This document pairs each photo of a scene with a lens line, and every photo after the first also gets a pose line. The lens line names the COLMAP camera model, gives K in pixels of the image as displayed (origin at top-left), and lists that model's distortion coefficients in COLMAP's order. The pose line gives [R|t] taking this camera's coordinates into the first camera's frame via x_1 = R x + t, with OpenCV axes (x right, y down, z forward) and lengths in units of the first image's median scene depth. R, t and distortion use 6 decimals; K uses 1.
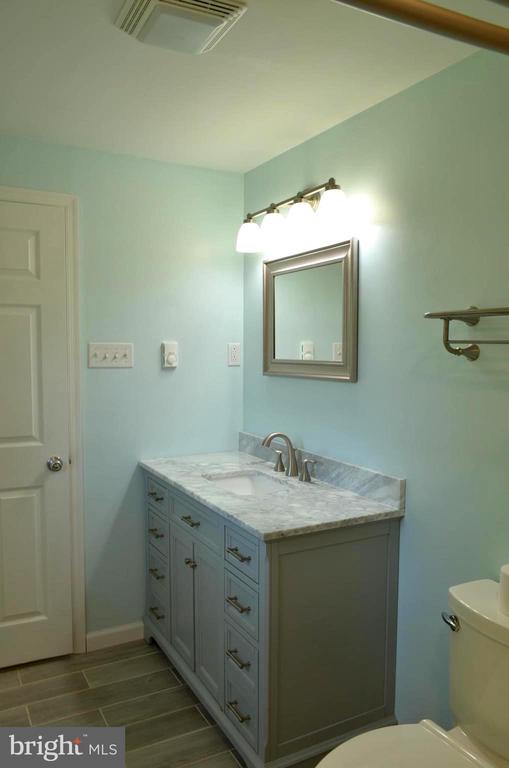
lens RADIAL K [[597.4, 0, 253.5], [0, 597.4, 383.6], [0, 0, 1]] dist [-0.023389, 0.007369]
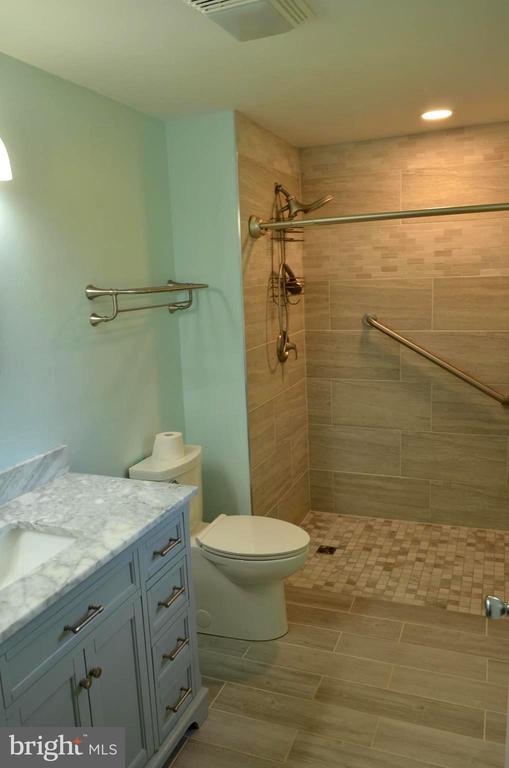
lens RADIAL K [[597.4, 0, 254.5], [0, 597.4, 384.7], [0, 0, 1]] dist [-0.023389, 0.007369]
pose [[-0.641314, -0.119851, 0.757861, -0.738052], [0.089198, 0.969383, 0.228782, -0.154263], [-0.762076, 0.214321, -0.610988, 1.308143]]
